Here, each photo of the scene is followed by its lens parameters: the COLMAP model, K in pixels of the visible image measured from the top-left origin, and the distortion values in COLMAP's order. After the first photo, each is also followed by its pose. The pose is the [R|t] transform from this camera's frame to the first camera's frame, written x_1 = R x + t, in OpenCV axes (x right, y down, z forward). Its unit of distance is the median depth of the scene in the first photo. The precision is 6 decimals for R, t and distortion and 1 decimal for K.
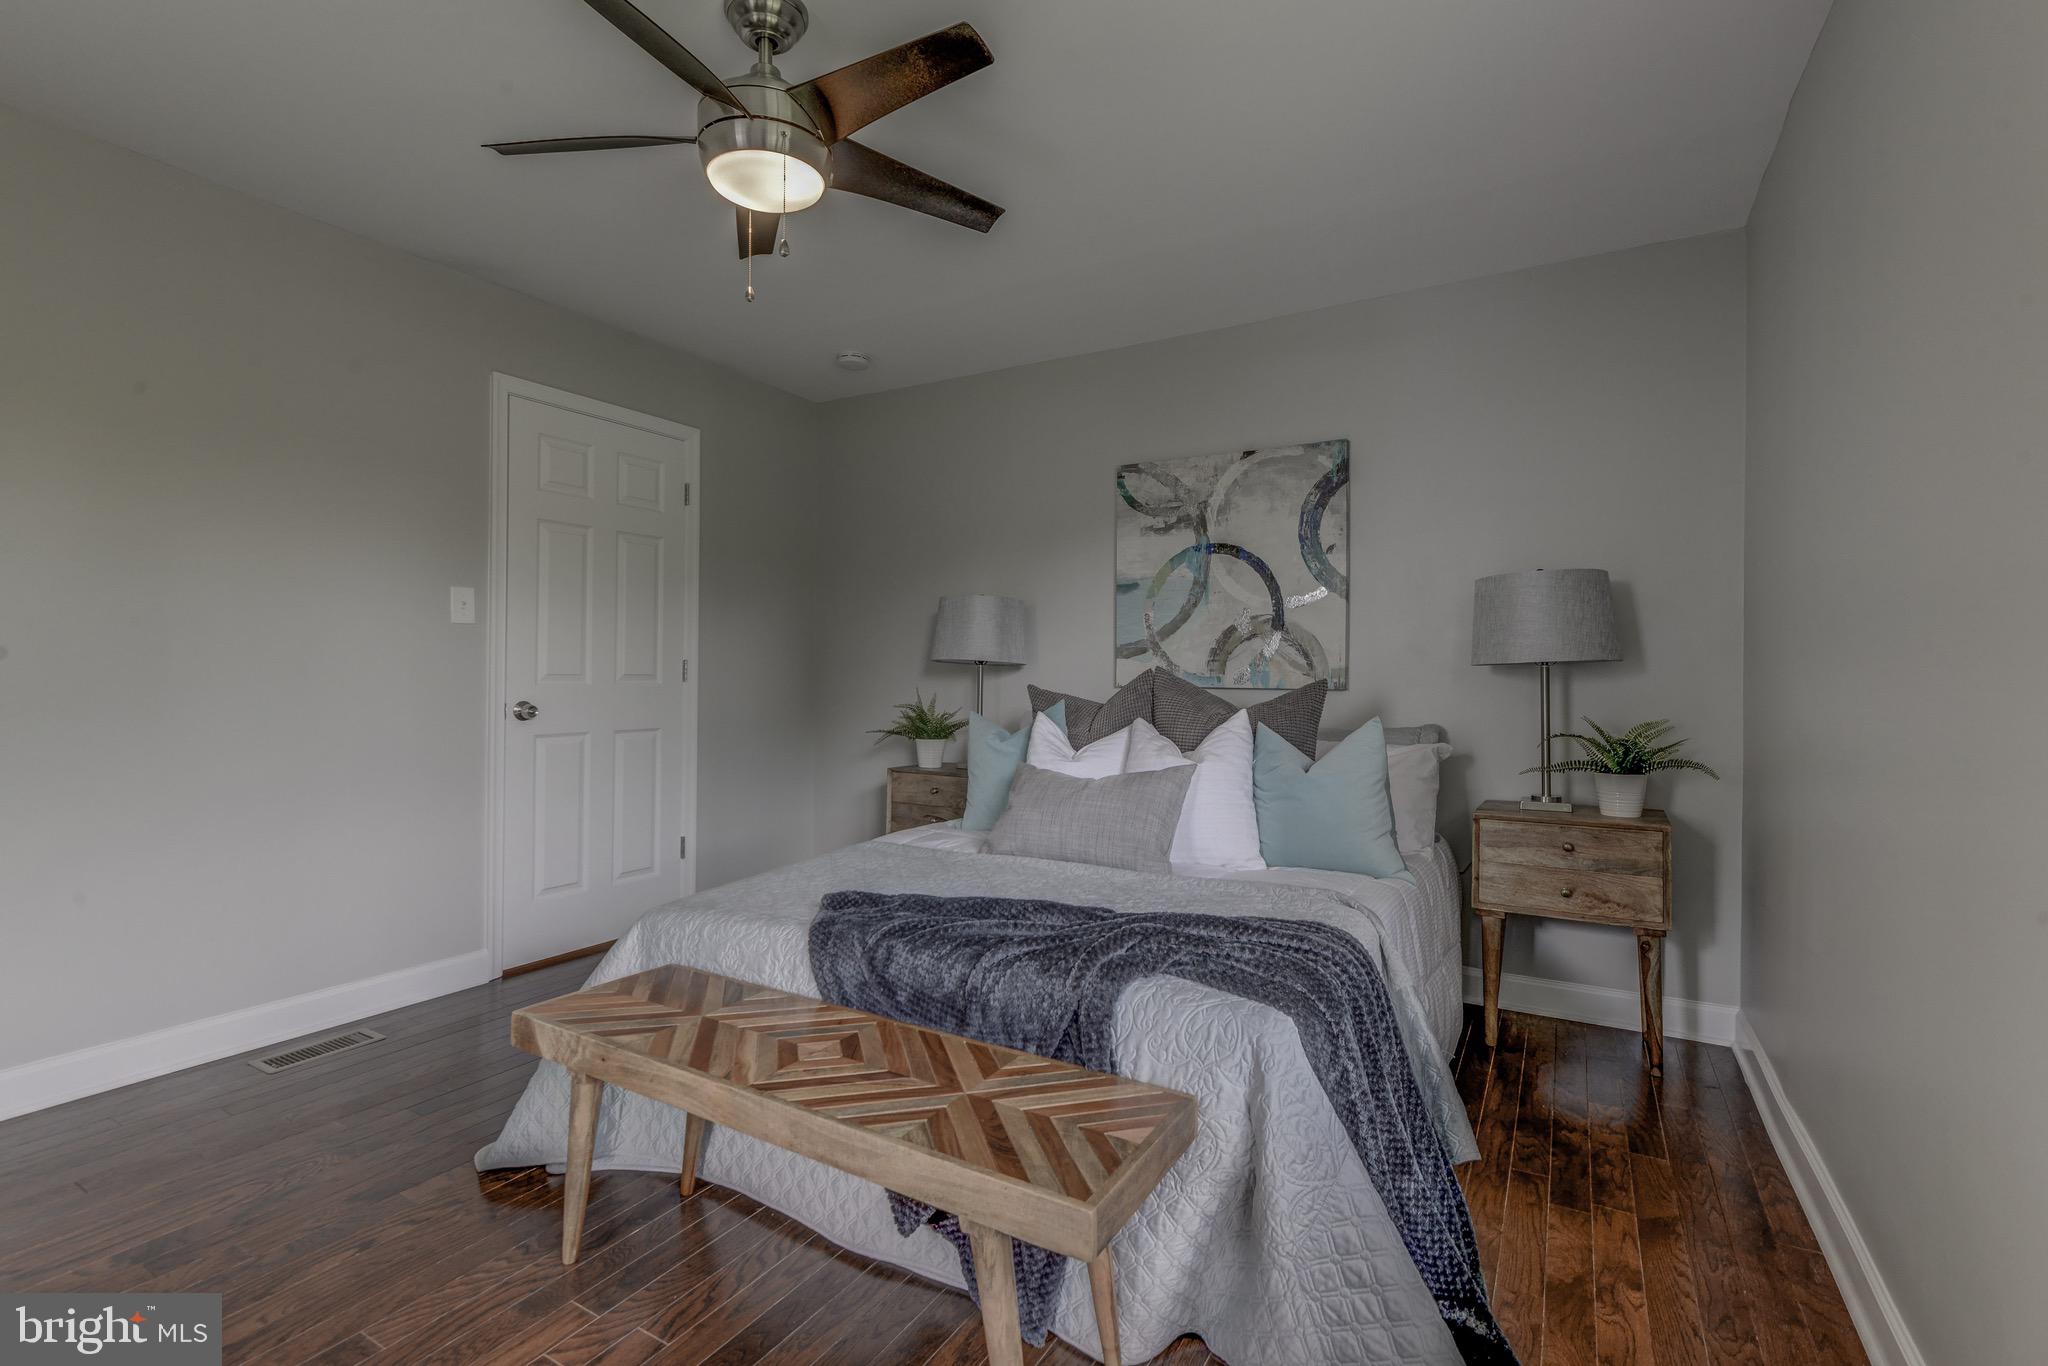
lens RADIAL K [[939.2, 0, 1024.0], [0, 939.2, 683.0], [0, 0, 1]] dist [0.001542, -0.000012]
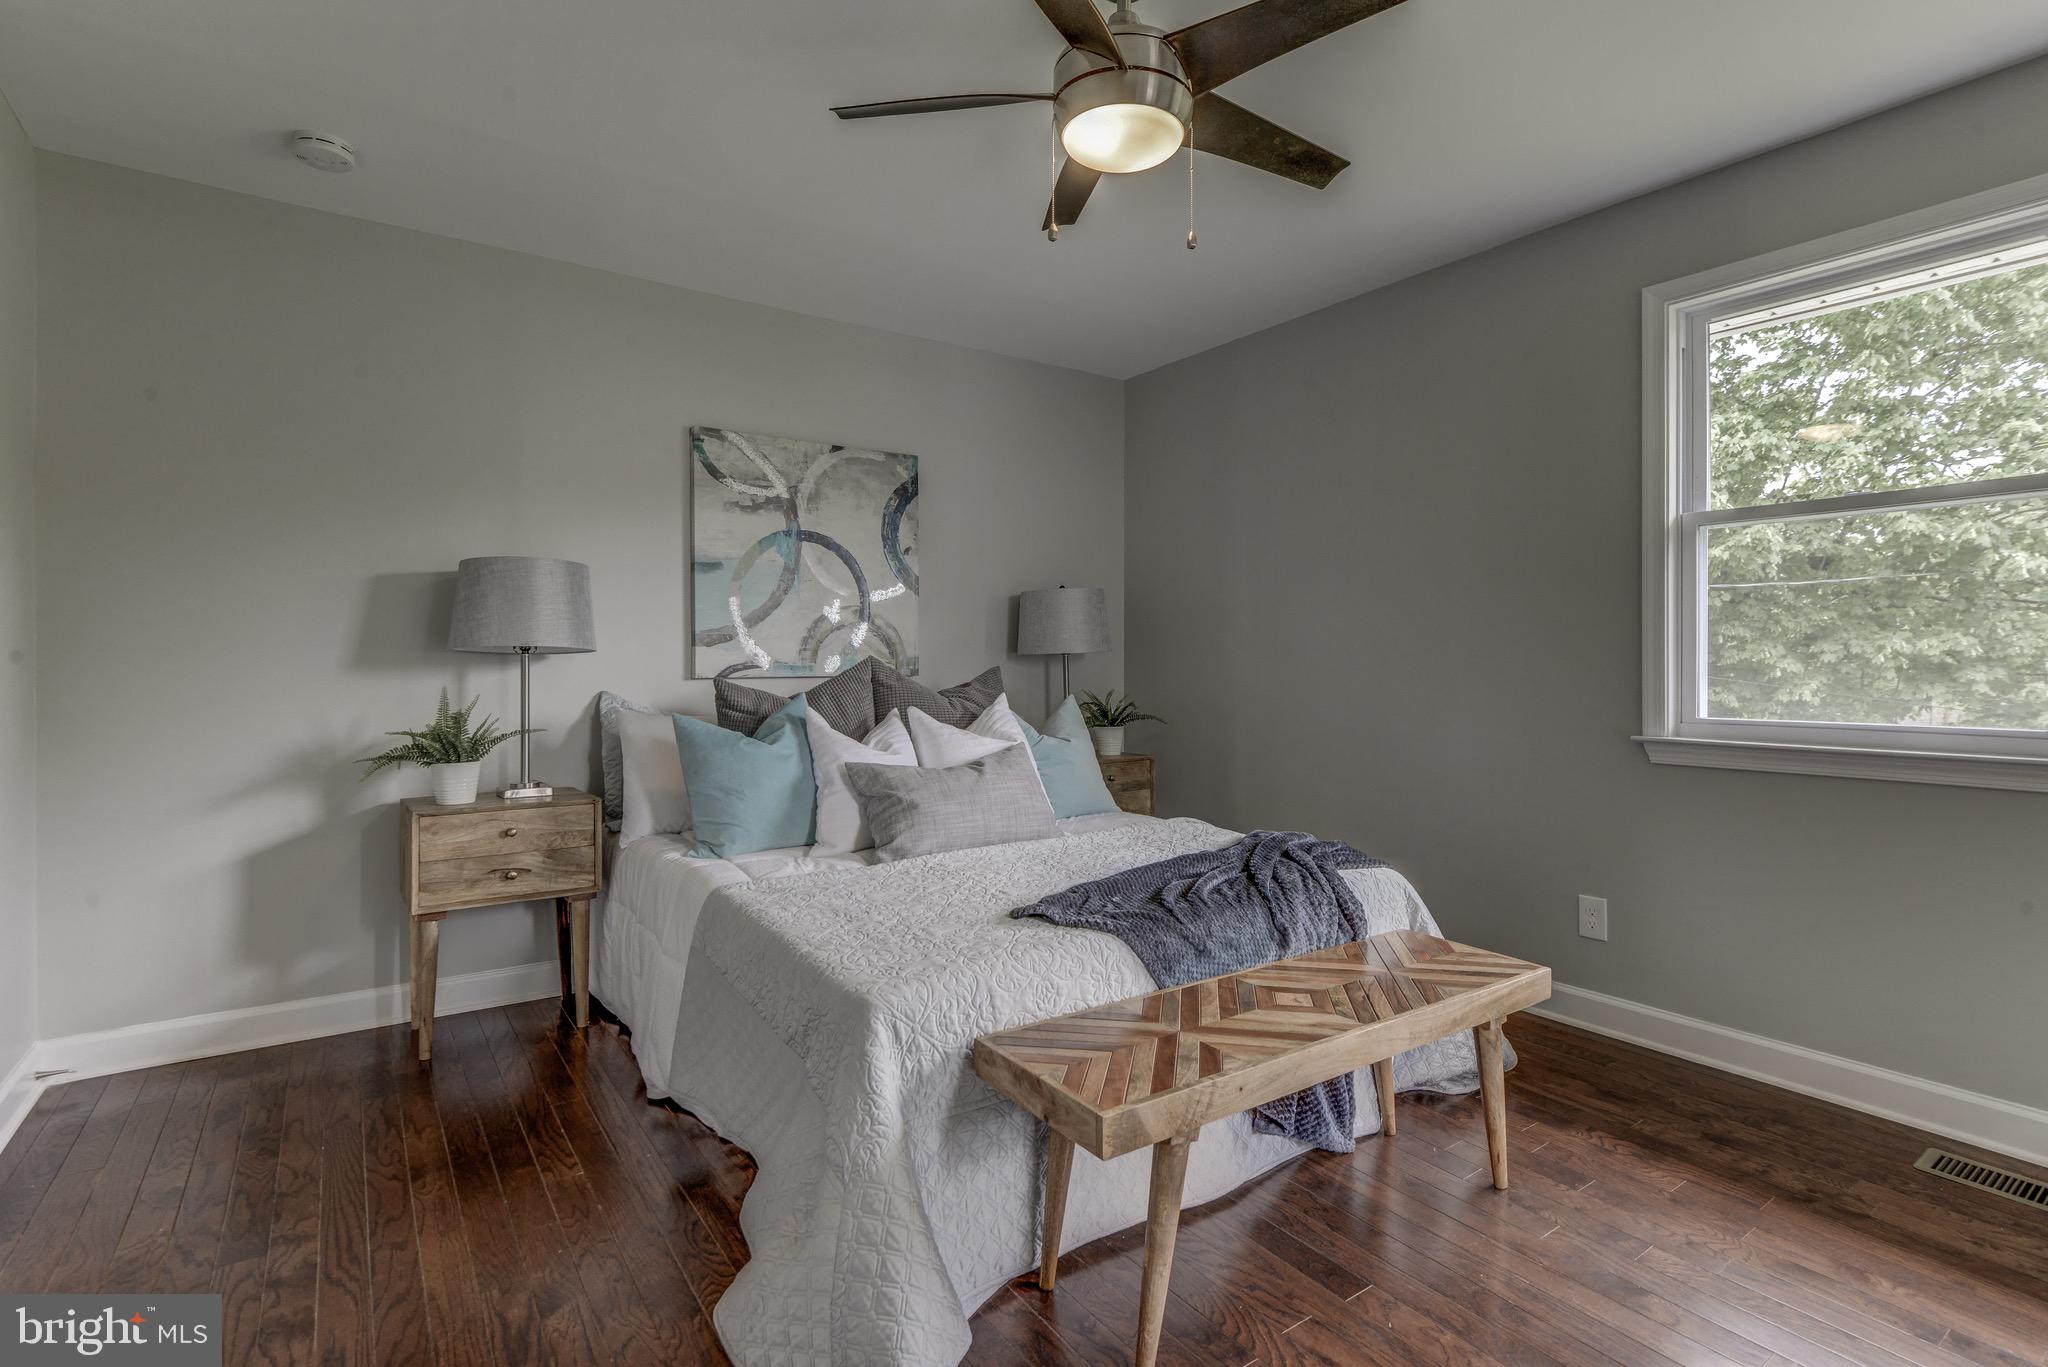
lens RADIAL K [[975.1, 0, 1024.0], [0, 975.1, 683.5], [0, 0, 1]] dist [0.014642, 0.000015]
pose [[0.411209, -0.029075, 0.911077, -0.656195], [0.012666, 0.999577, 0.026182, -0.012255], [-0.911453, 0.000774, 0.411403, 0.373808]]
